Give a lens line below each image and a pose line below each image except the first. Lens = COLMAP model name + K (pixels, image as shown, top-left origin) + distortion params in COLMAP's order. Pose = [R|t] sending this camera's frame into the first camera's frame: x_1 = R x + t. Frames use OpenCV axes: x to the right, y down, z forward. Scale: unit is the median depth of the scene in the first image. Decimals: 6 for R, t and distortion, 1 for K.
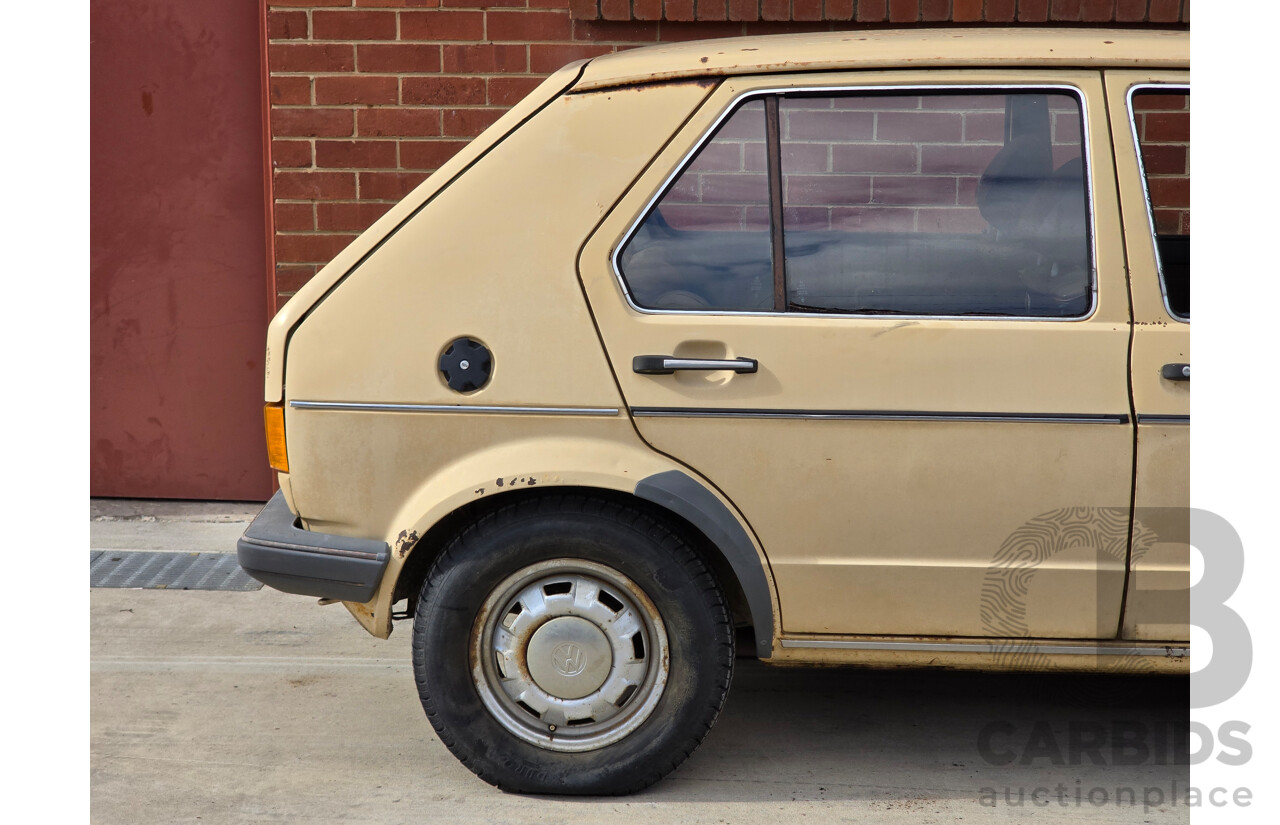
lens RADIAL K [[2166.0, 0, 679.0], [0, 2166.0, 431.9], [0, 0, 1]] dist [0.045495, 0.000000]
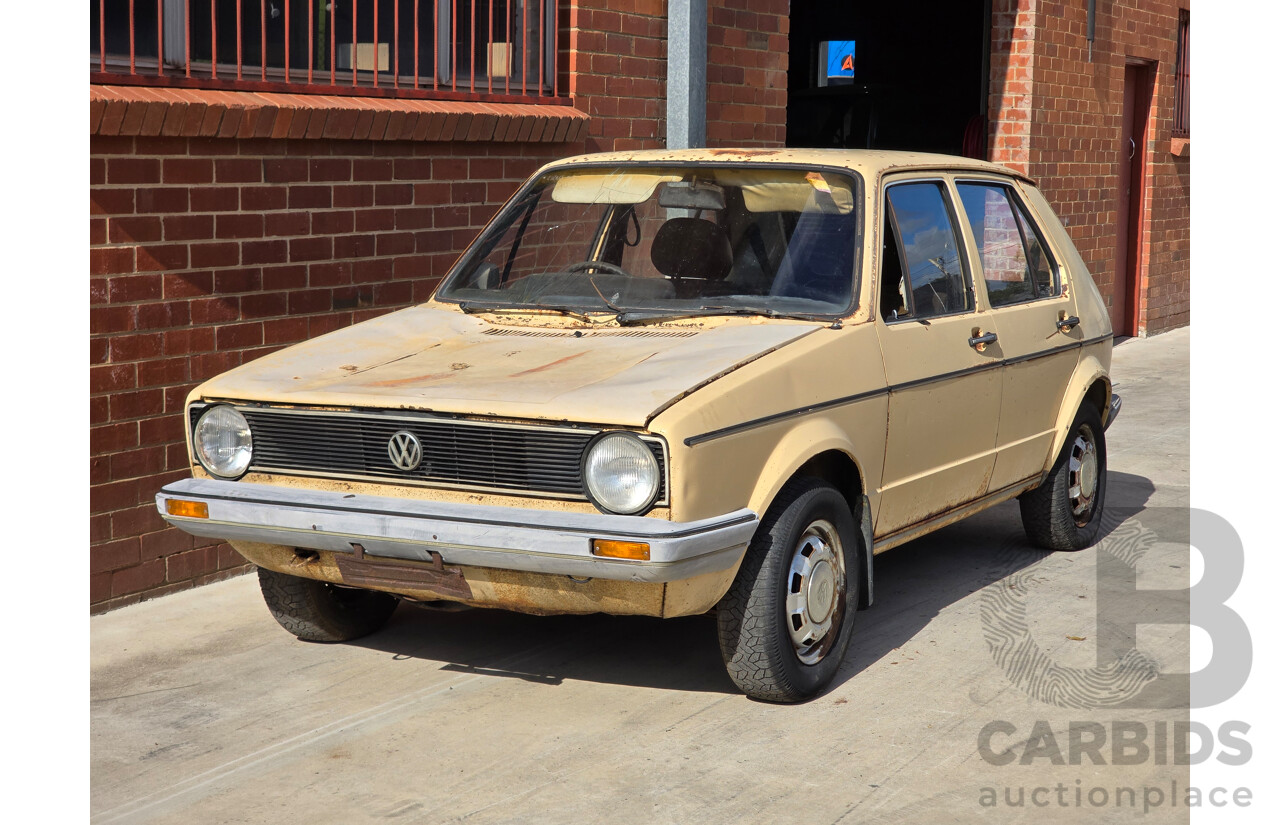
lens RADIAL K [[2166.0, 0, 600.4], [0, 2166.0, 408.4], [0, 0, 1]] dist [0.045495, 0.000000]
pose [[0.404399, -0.106571, 0.908353, -1.254766], [0.162670, 0.985733, 0.043229, -0.088986], [-0.900000, 0.130280, 0.415965, 0.501330]]
